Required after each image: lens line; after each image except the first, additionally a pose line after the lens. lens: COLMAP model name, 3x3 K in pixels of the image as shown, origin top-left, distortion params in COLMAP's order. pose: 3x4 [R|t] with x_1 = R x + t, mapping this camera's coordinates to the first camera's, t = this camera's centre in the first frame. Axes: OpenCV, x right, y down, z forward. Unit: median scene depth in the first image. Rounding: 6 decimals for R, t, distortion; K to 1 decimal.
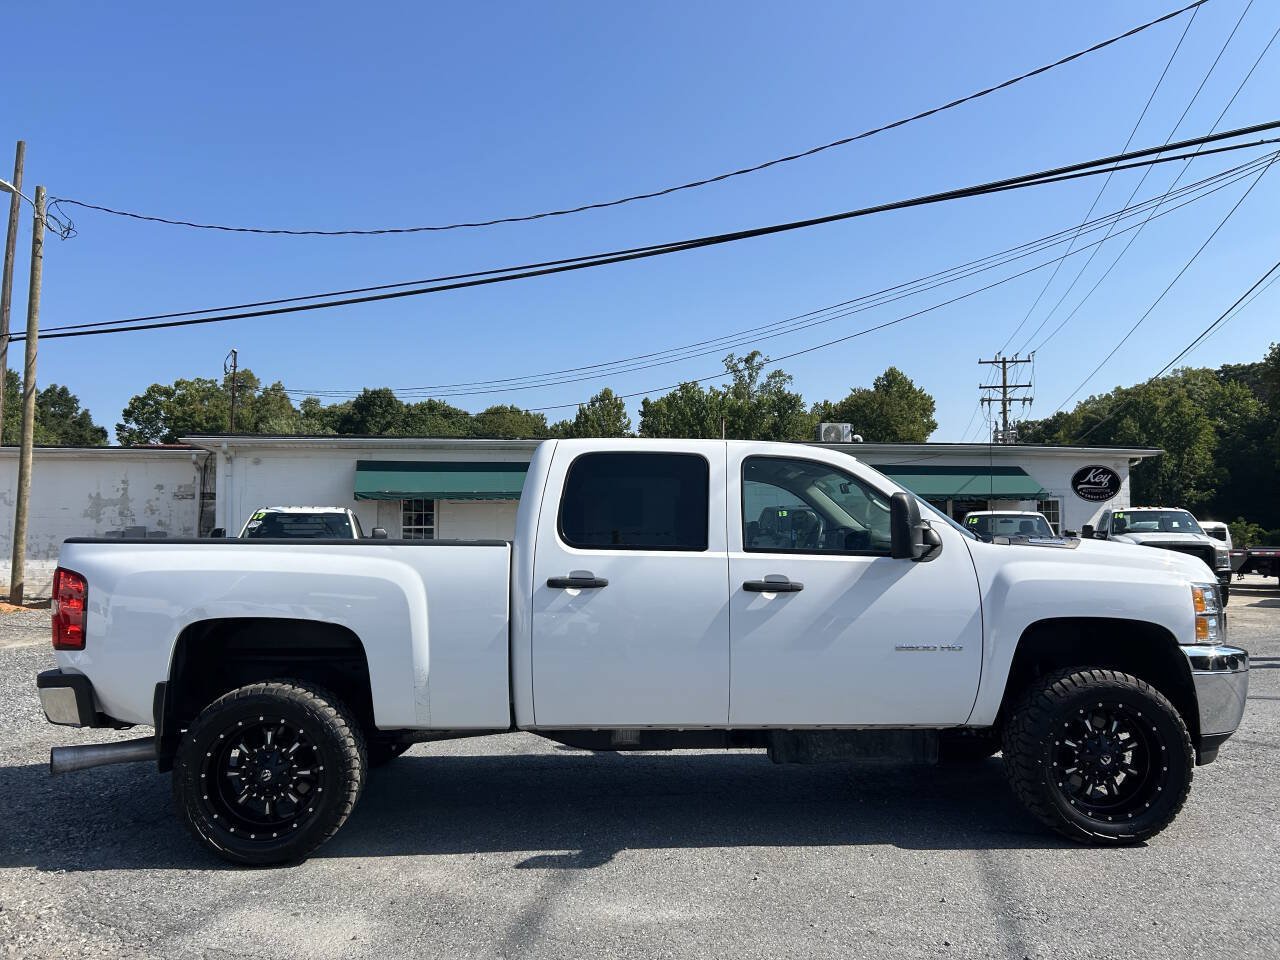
lens RADIAL K [[973.1, 0, 649.1], [0, 973.1, 473.2], [0, 0, 1]] dist [0.044892, -0.050770]
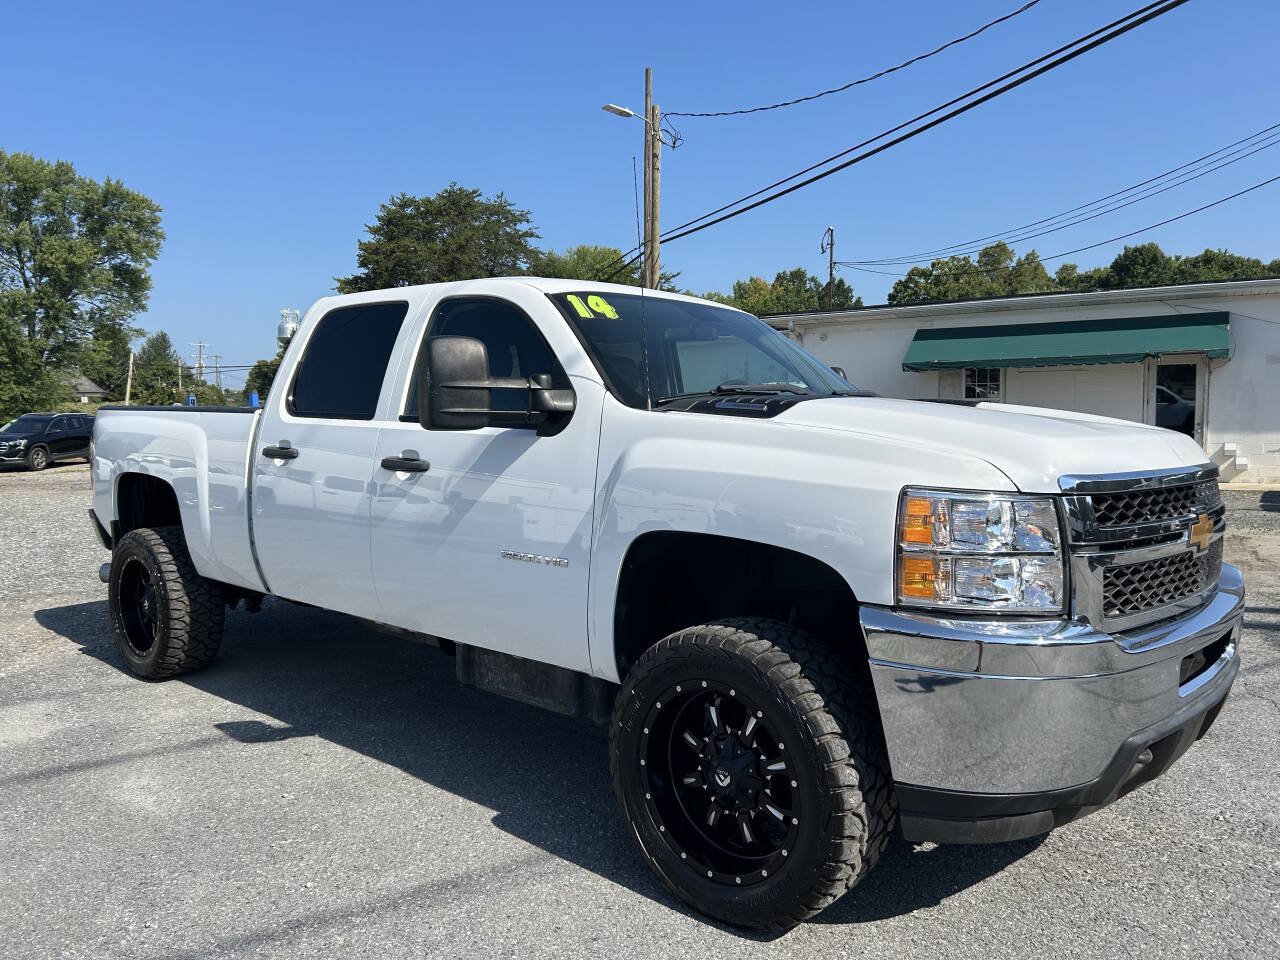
lens RADIAL K [[973.1, 0, 638.2], [0, 973.1, 480.9], [0, 0, 1]] dist [0.044892, -0.050770]
pose [[0.708992, 0.047961, -0.703583, 0.160707], [0.047098, 0.992237, 0.115097, 0.009211], [0.703642, -0.114740, 0.701230, 0.111917]]
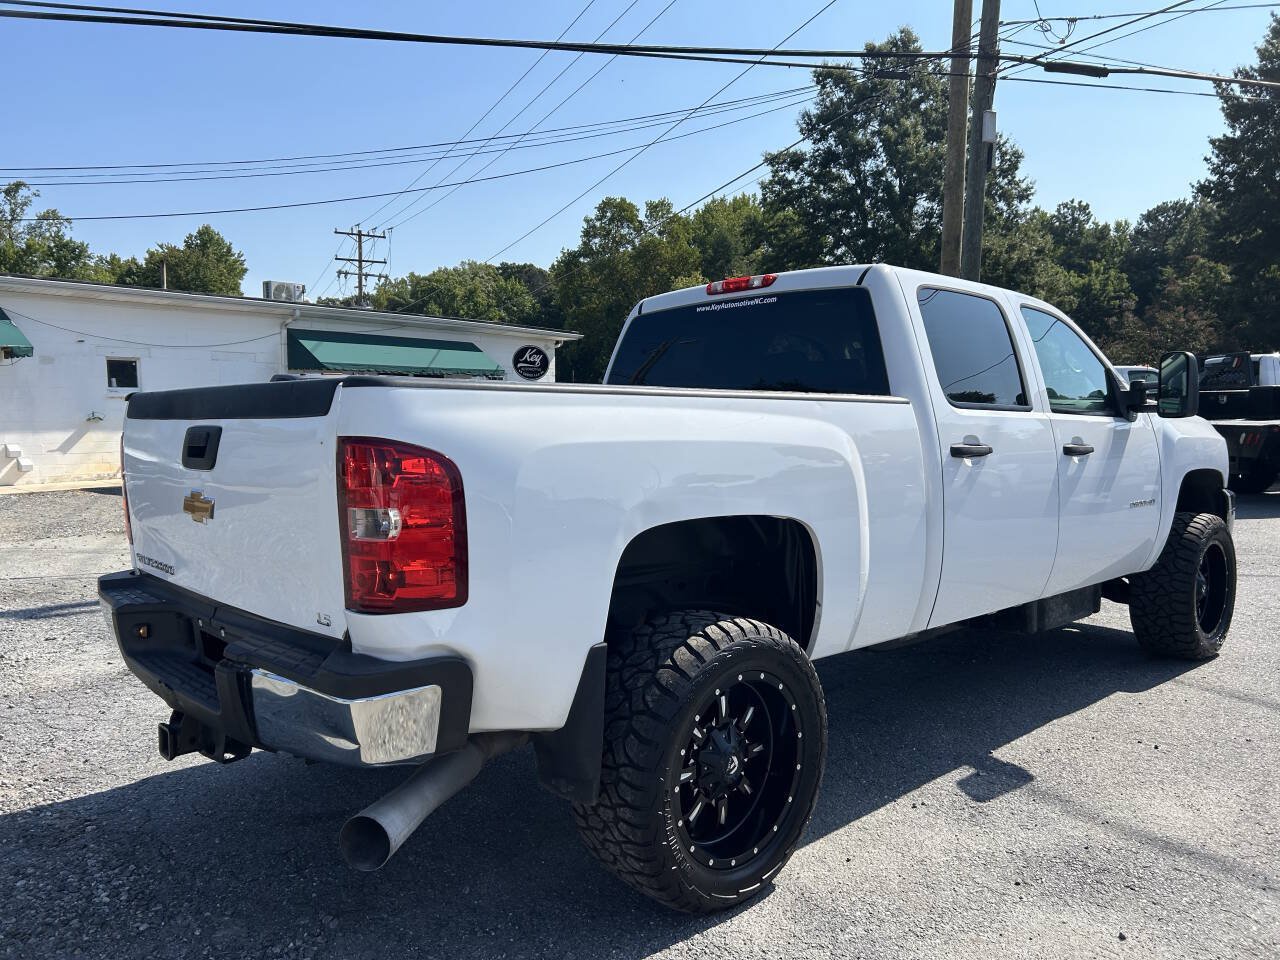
lens RADIAL K [[973.1, 0, 641.0], [0, 973.1, 484.3], [0, 0, 1]] dist [0.044892, -0.050770]
pose [[0.754259, -0.044207, 0.655087, -0.156201], [-0.044672, 0.991964, 0.118375, 0.011052], [-0.655055, -0.118550, 0.746223, 0.110846]]
